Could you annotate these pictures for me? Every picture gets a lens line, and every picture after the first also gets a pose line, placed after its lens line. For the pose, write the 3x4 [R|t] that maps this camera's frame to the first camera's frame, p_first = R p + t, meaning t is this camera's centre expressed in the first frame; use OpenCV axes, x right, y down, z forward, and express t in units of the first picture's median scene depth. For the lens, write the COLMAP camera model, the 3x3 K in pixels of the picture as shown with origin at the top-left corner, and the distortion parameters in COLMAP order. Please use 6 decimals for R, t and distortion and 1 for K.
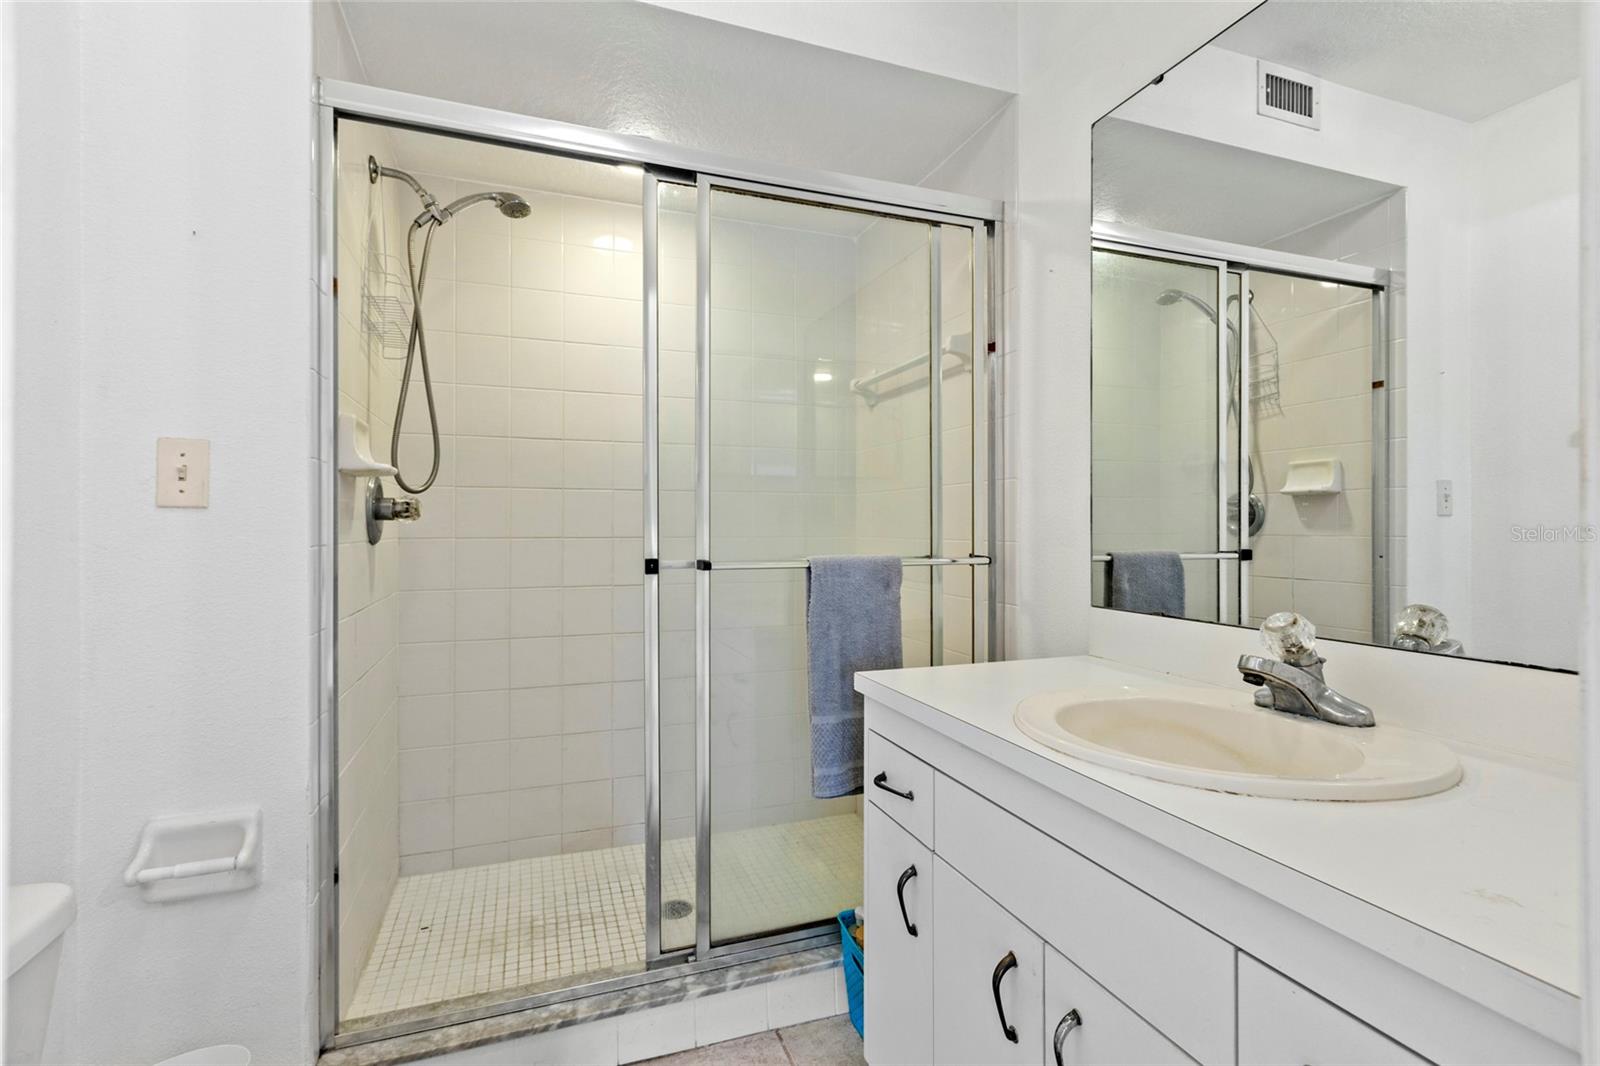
lens RADIAL K [[731.8, 0, 793.4], [0, 731.8, 532.7], [0, 0, 1]] dist [-0.005094, -0.000749]
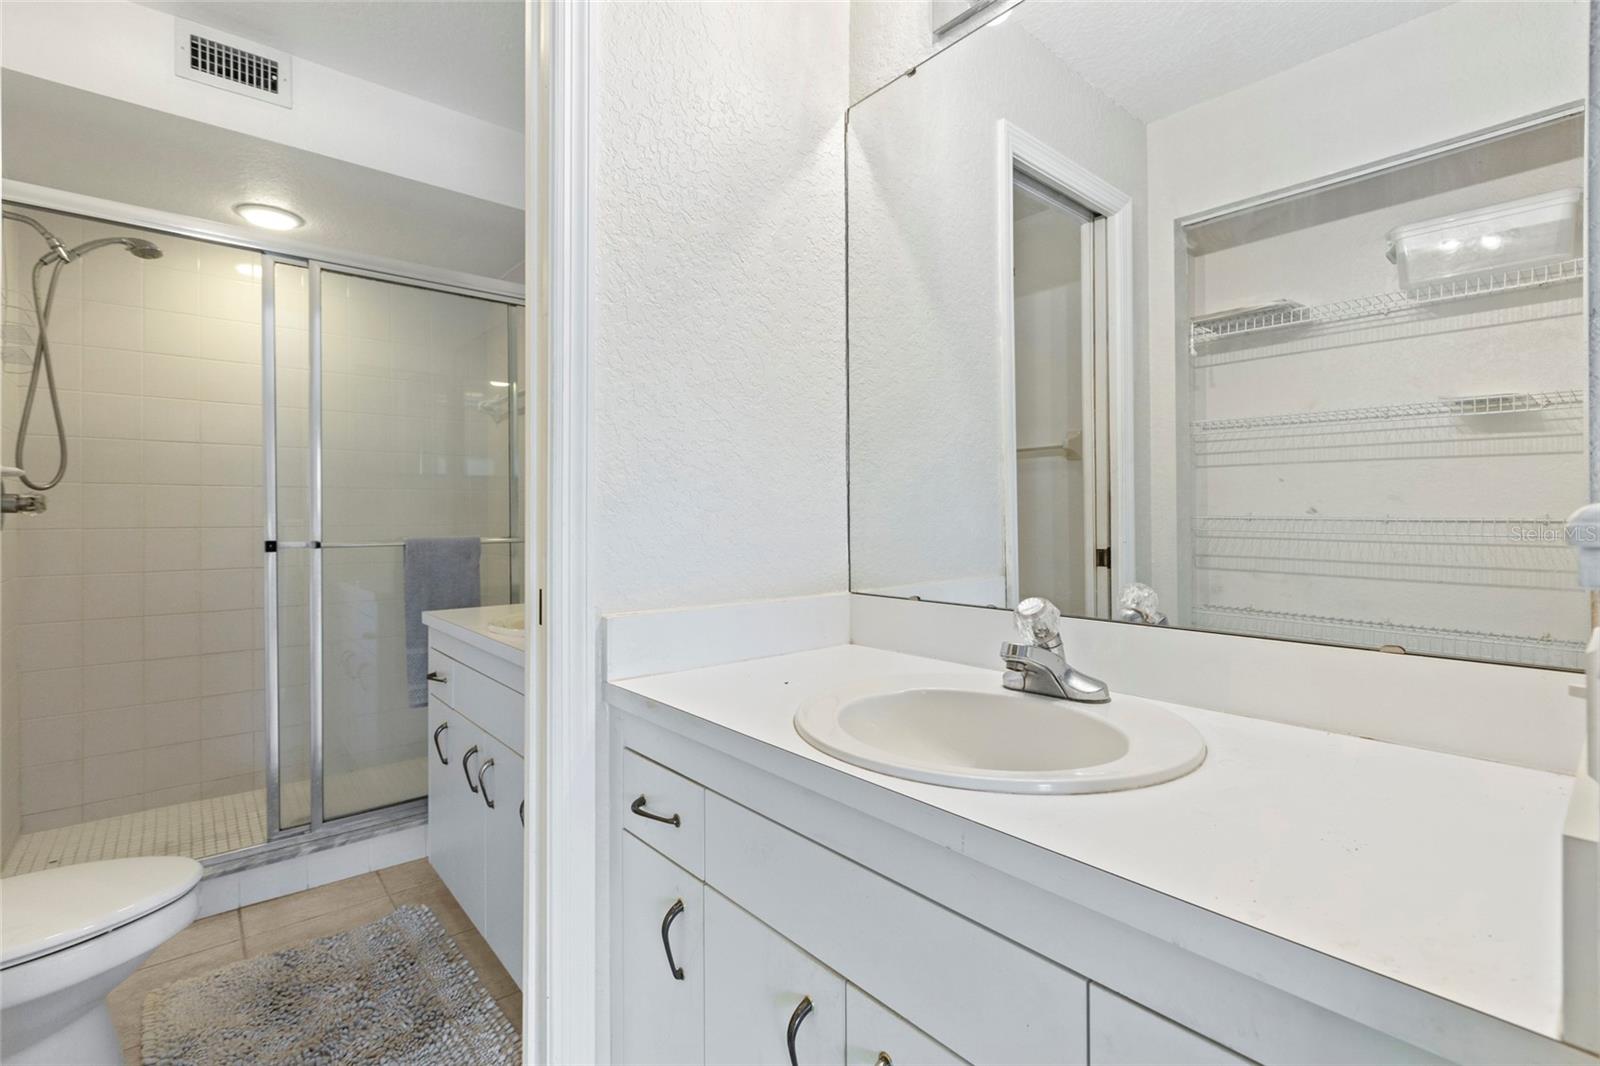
lens RADIAL K [[731.8, 0, 807.3], [0, 731.8, 516.6], [0, 0, 1]] dist [-0.005094, -0.000749]
pose [[0.935702, -0.006350, 0.352735, 0.224406], [0.008286, 0.999958, -0.003979, 0.003442], [-0.352695, 0.006646, 0.935715, -0.532179]]
